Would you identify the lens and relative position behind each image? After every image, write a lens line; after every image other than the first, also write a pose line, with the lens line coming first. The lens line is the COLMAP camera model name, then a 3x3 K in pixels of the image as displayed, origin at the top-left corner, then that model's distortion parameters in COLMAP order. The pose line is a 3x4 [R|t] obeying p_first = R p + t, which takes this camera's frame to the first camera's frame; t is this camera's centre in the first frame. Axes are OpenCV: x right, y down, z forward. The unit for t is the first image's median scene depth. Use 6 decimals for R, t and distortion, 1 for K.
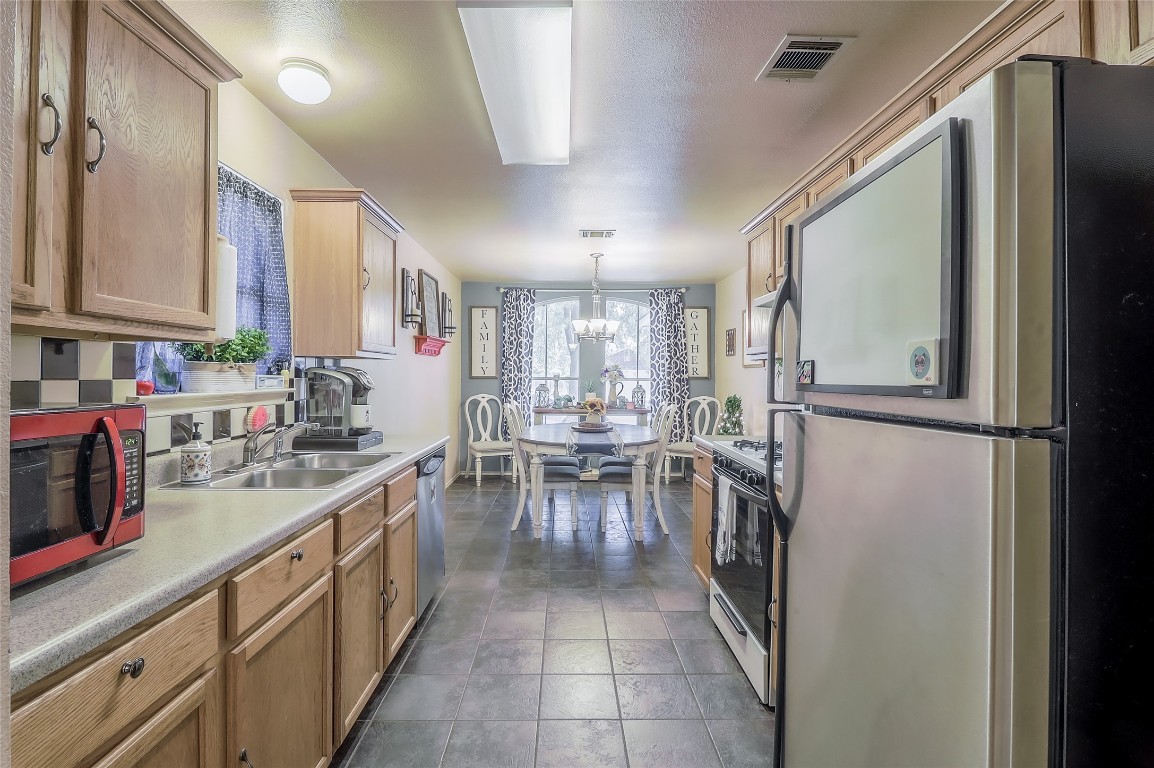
lens RADIAL K [[526.8, 0, 575.0], [0, 526.8, 380.5], [0, 0, 1]] dist [0.012818, -0.002332]
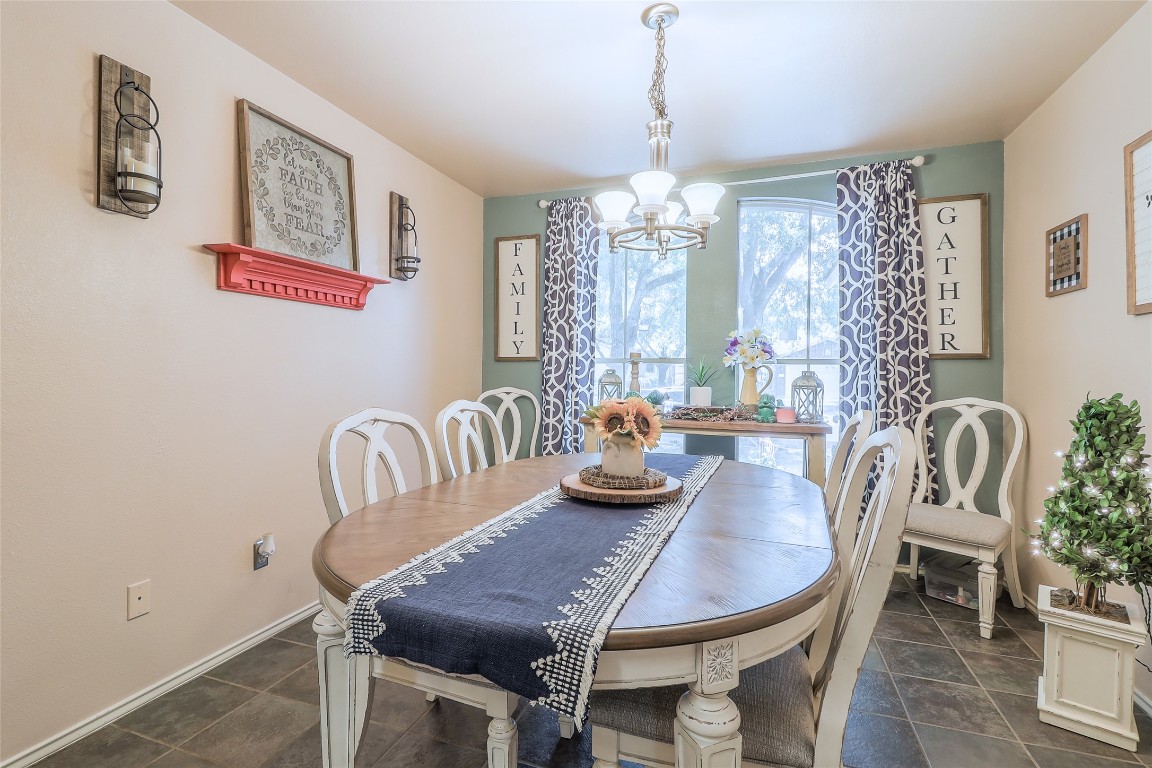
lens RADIAL K [[525.8, 0, 577.2], [0, 525.8, 378.1], [0, 0, 1]] dist [0.012818, -0.002332]
pose [[0.939490, 0.004480, -0.342546, 0.088130], [-0.004741, 0.999989, 0.000076, 0.014761], [0.342543, 0.001552, 0.939501, 0.479851]]
